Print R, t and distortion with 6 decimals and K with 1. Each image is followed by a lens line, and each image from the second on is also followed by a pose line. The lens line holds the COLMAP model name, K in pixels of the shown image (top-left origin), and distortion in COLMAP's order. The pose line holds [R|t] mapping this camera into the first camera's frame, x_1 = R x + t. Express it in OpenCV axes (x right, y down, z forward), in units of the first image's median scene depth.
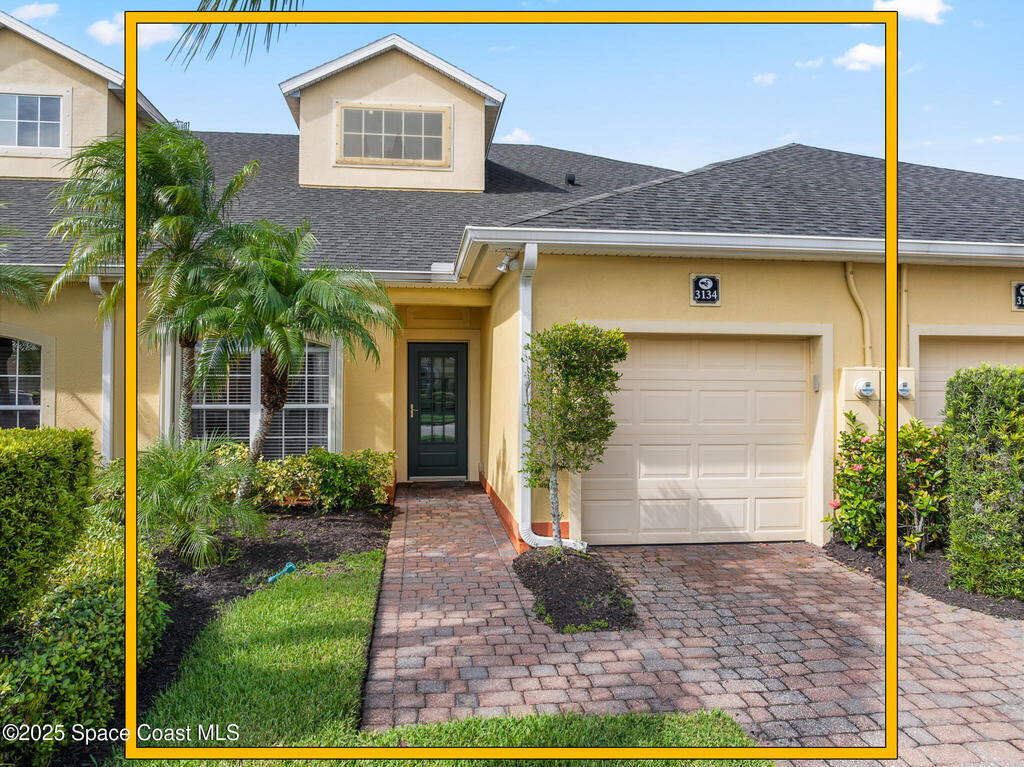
lens RADIAL K [[721.8, 0, 518.2], [0, 721.8, 377.3], [0, 0, 1]] dist [-0.043158, 0.007264]
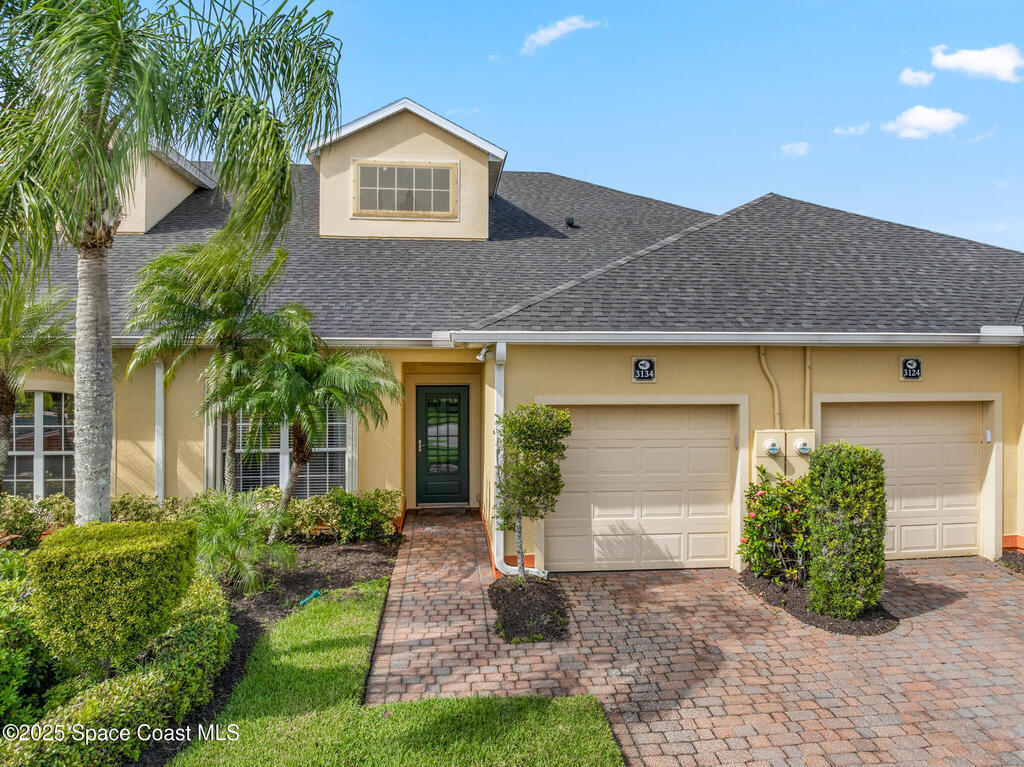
lens RADIAL K [[779.3, 0, 559.3], [0, 779.3, 361.5], [0, 0, 1]] dist [-0.036275, -0.009471]
pose [[0.999985, -0.001274, 0.005263, 0.100855], [0.001261, 0.999996, 0.002467, -0.134848], [-0.005267, -0.002460, 0.999983, -0.349918]]
